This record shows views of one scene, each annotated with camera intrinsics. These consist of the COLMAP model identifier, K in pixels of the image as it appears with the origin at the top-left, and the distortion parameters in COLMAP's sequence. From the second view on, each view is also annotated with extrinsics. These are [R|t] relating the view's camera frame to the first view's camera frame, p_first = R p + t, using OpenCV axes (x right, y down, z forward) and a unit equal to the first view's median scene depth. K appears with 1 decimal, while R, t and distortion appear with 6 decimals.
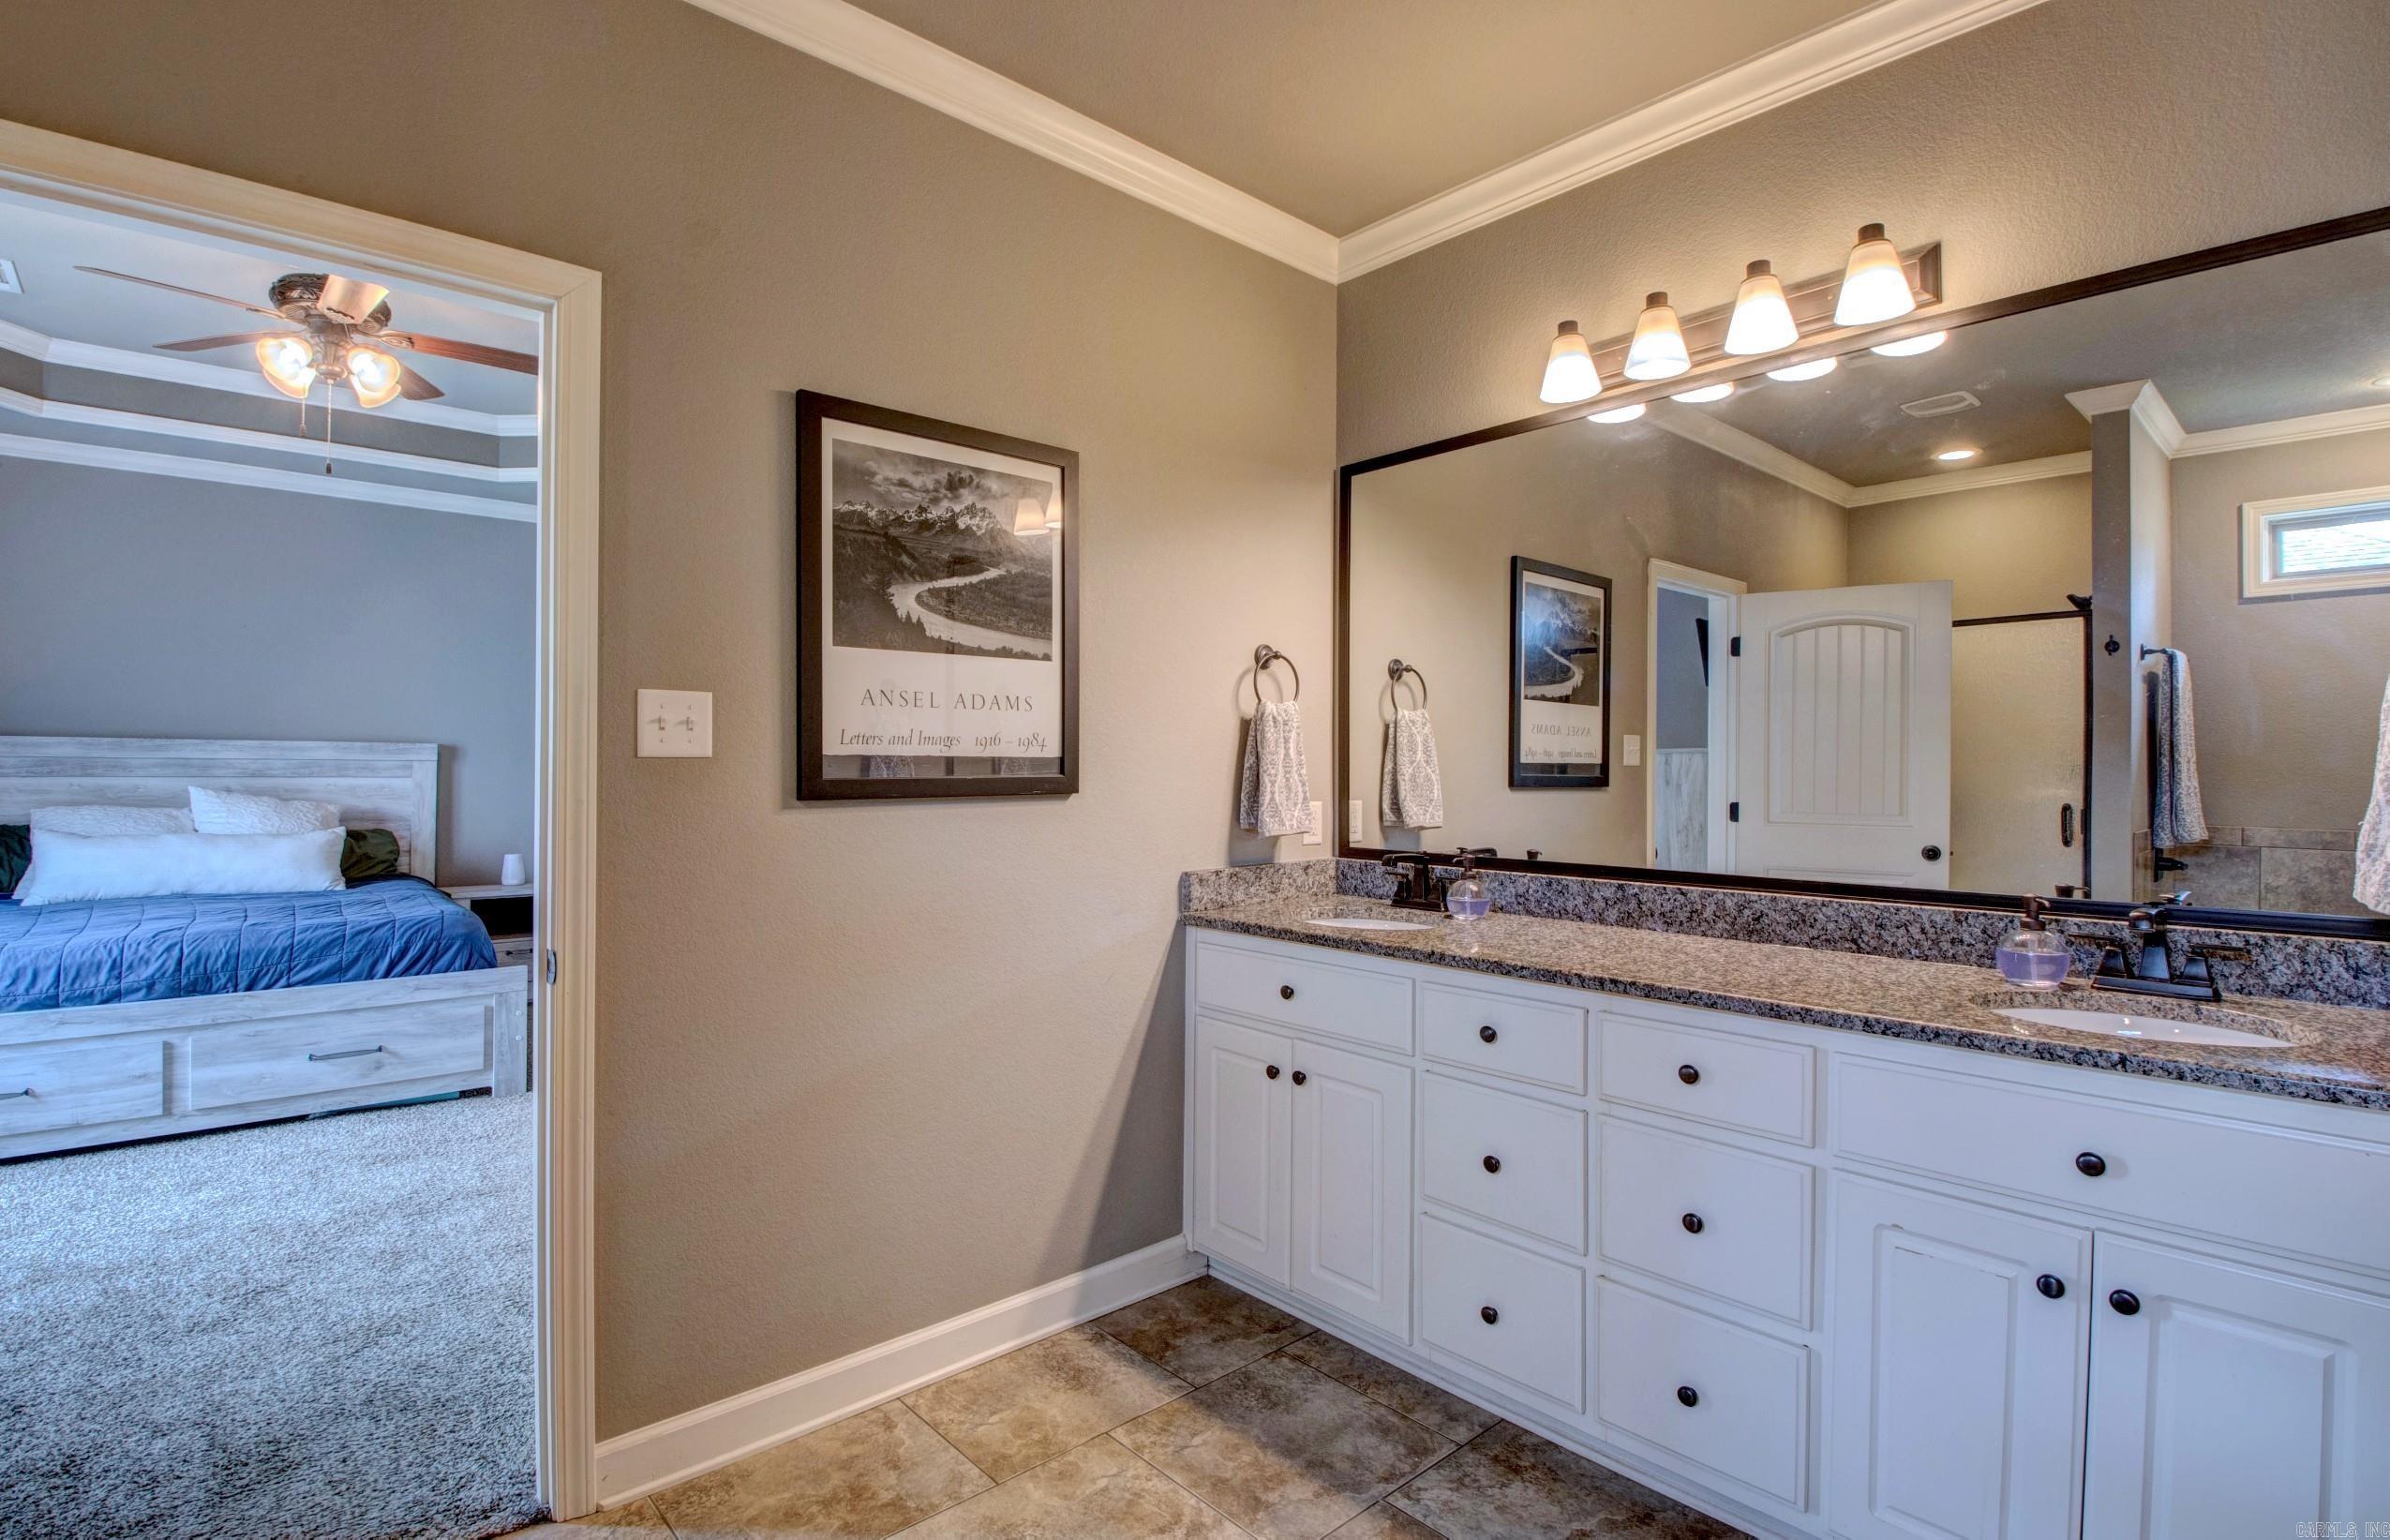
lens RADIAL K [[1122.2, 0, 1205.1], [0, 1122.2, 763.4], [0, 0, 1]] dist [0.010327, -0.016222]
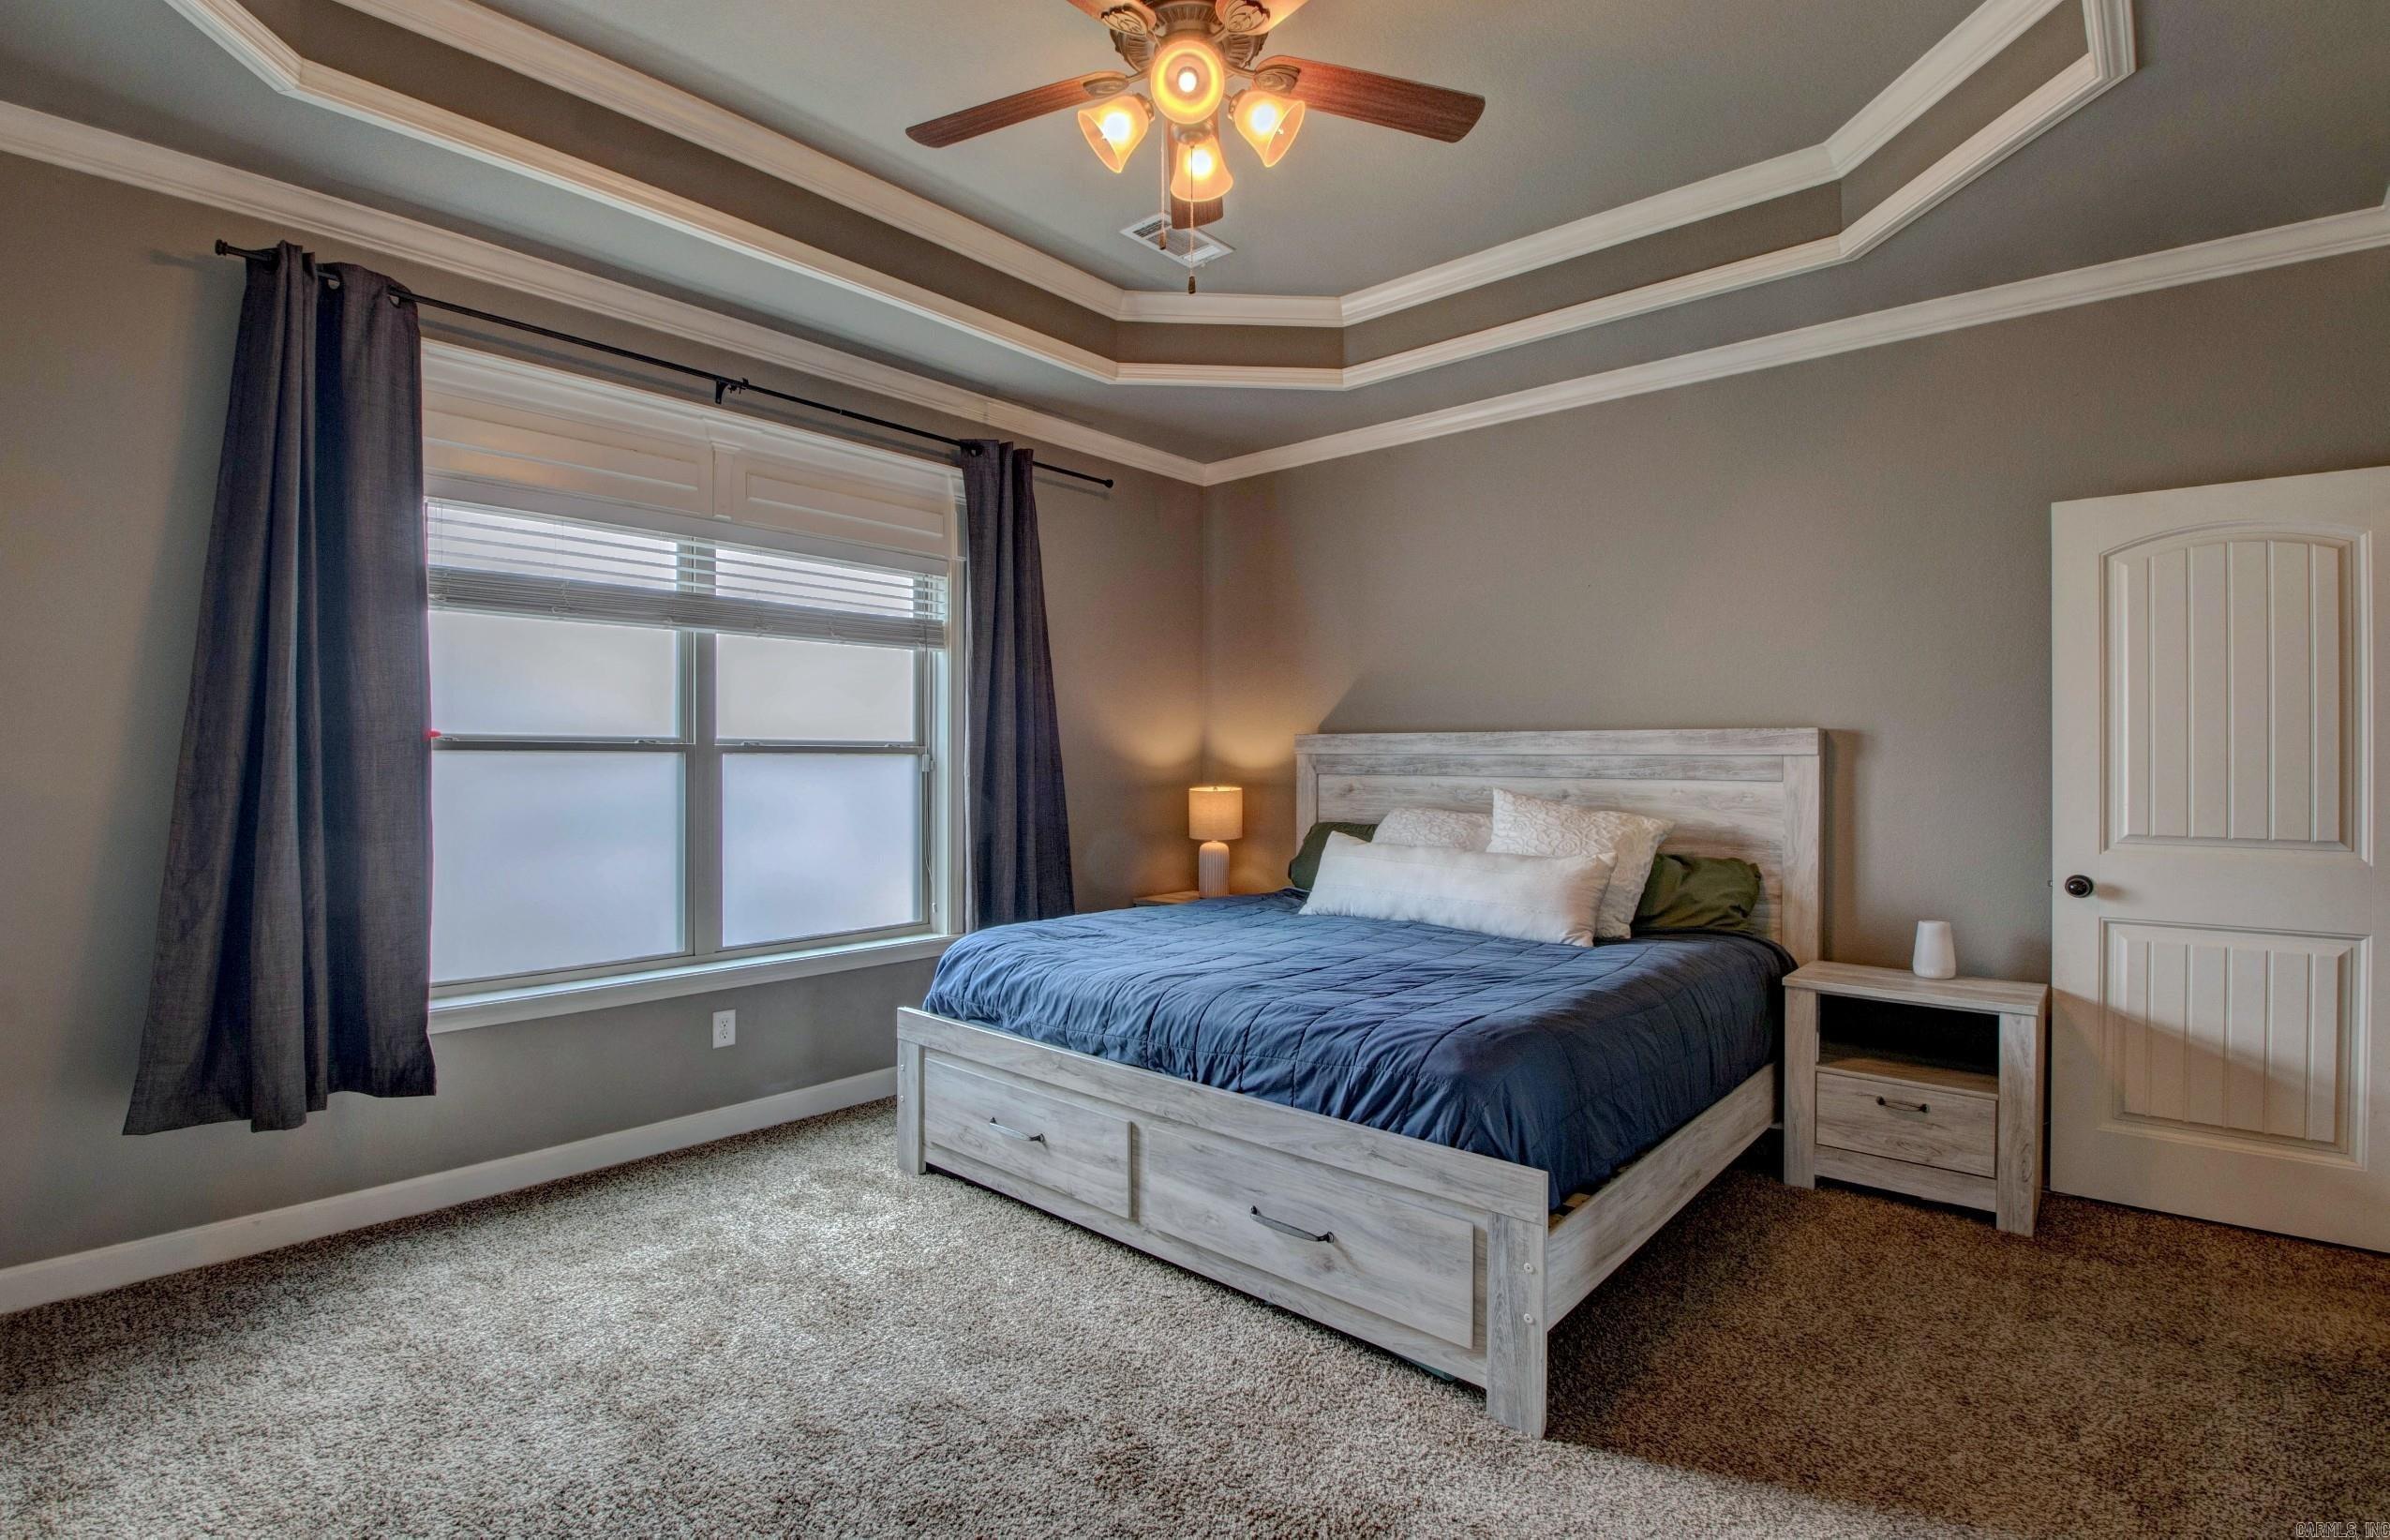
lens RADIAL K [[1106.8, 0, 1191.4], [0, 1106.8, 759.3], [0, 0, 1]] dist [0.019639, -0.031185]
pose [[0.098238, -0.007733, -0.995133, -0.150240], [0.001599, 0.999970, -0.007612, 0.005626], [0.995162, -0.000843, 0.098247, 0.839390]]
